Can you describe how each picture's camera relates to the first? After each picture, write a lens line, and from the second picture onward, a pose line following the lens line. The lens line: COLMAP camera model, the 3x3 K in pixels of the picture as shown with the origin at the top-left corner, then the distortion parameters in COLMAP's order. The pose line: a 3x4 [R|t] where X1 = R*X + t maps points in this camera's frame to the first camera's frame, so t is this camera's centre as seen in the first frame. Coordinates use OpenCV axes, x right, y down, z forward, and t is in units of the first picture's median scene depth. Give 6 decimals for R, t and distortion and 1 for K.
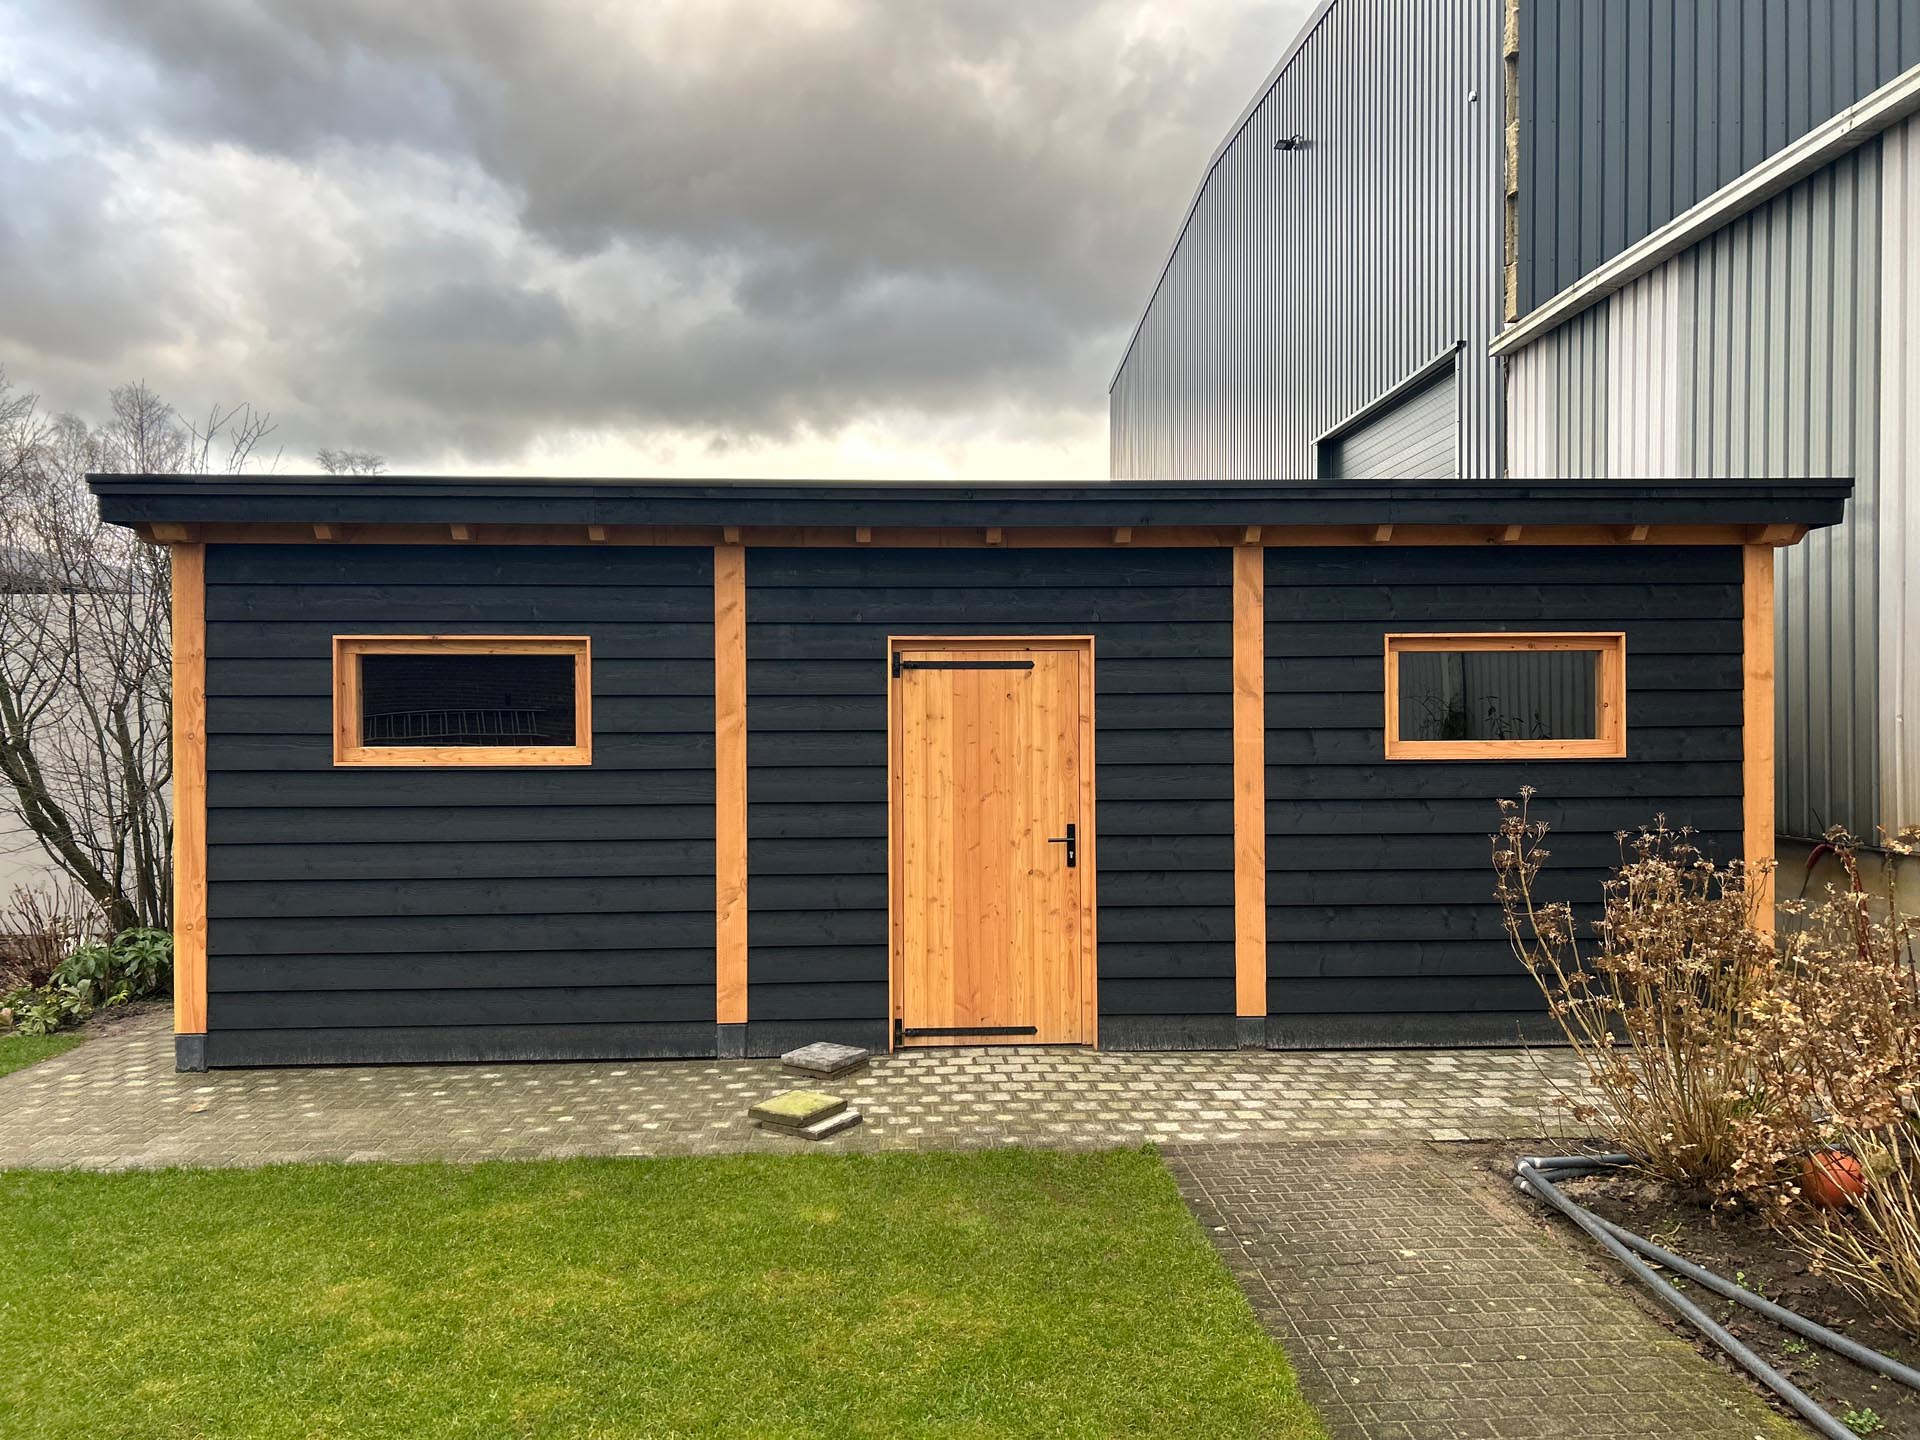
lens RADIAL K [[1428.8, 0, 969.8], [0, 1428.8, 725.4], [0, 0, 1]] dist [0.061372, -0.073930]
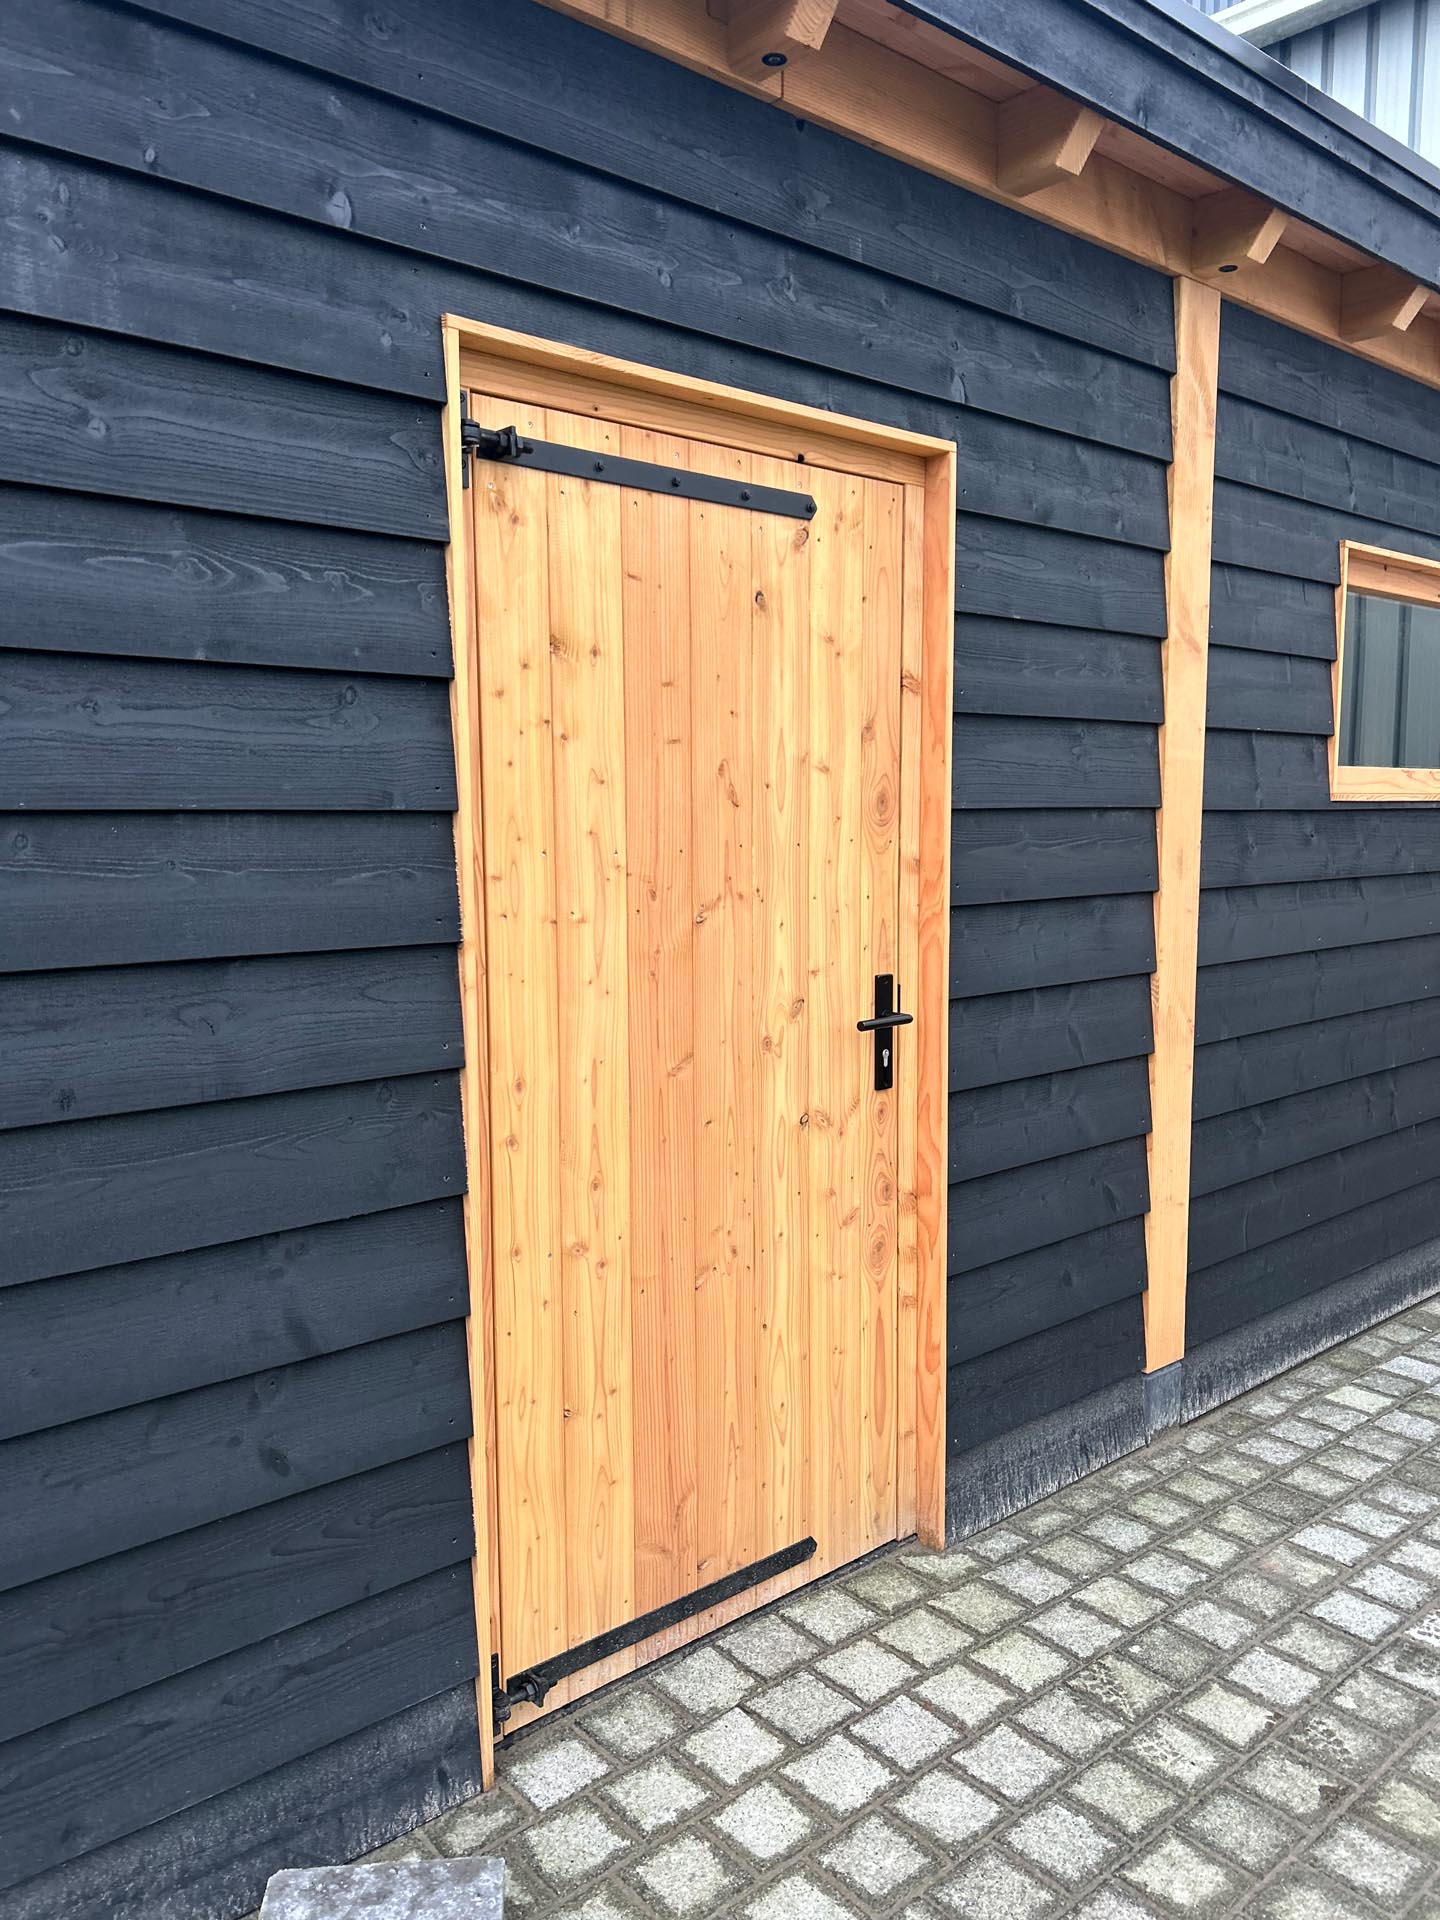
lens RADIAL K [[1428.8, 0, 722.4], [0, 1428.8, 975.4], [0, 0, 1]] dist [0.061372, -0.073930]
pose [[0.785869, -0.068998, 0.614532, -0.187739], [0.002688, 0.994128, 0.108181, 0.029787], [-0.618388, -0.083364, 0.781439, 0.745666]]
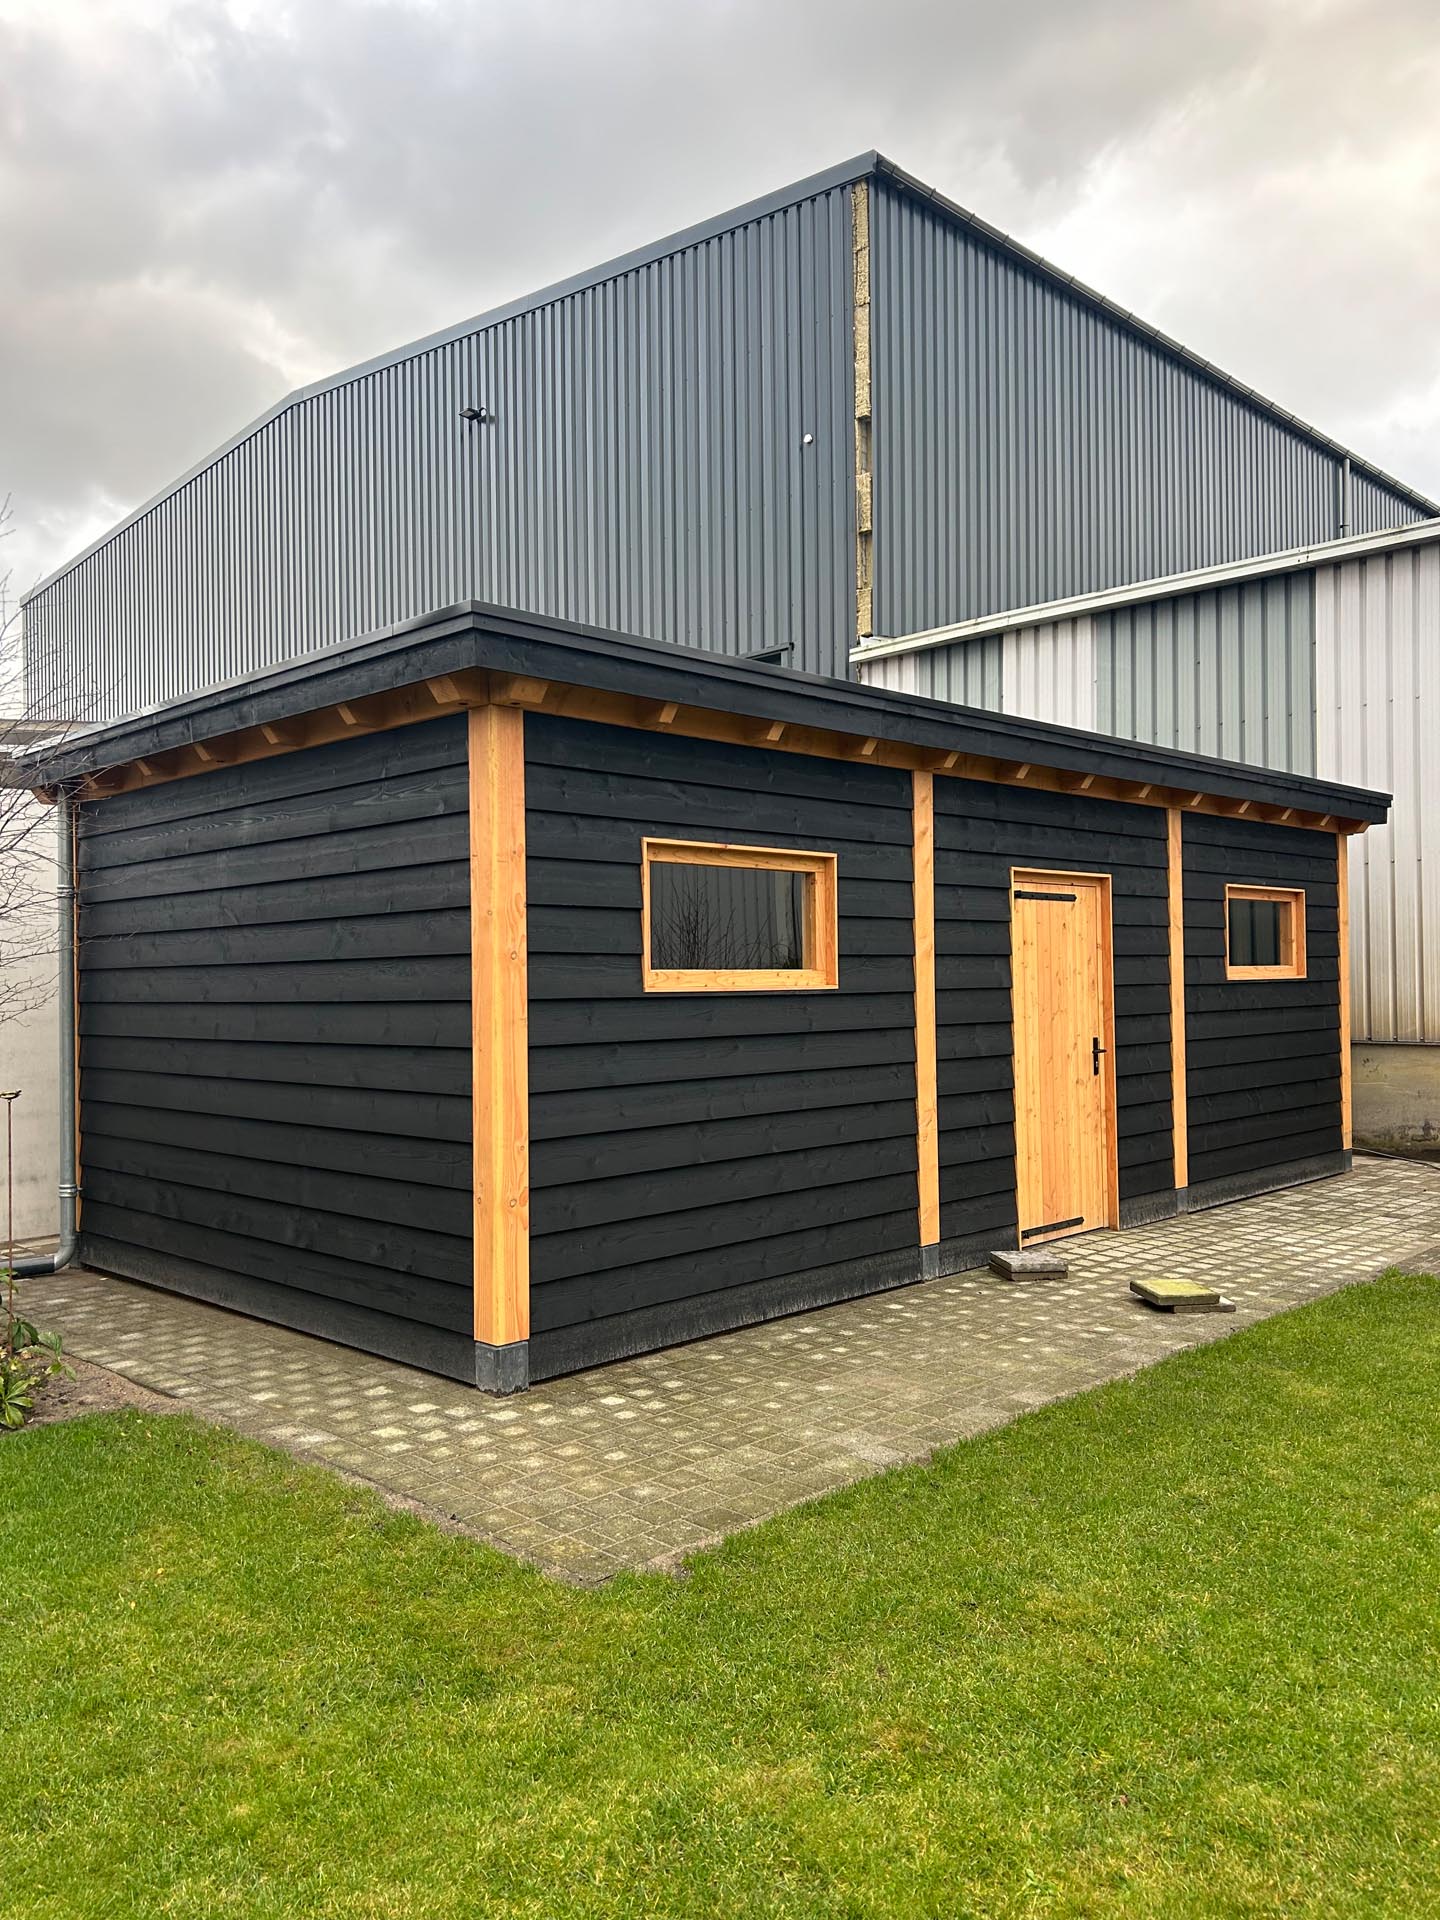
lens RADIAL K [[1428.8, 0, 703.1], [0, 1428.8, 964.3], [0, 0, 1]] dist [0.061372, -0.073930]
pose [[0.745889, 0.001431, 0.666069, -0.943879], [0.013012, 0.999776, -0.016720, 0.025415], [-0.665943, 0.021138, 0.745703, 0.348552]]
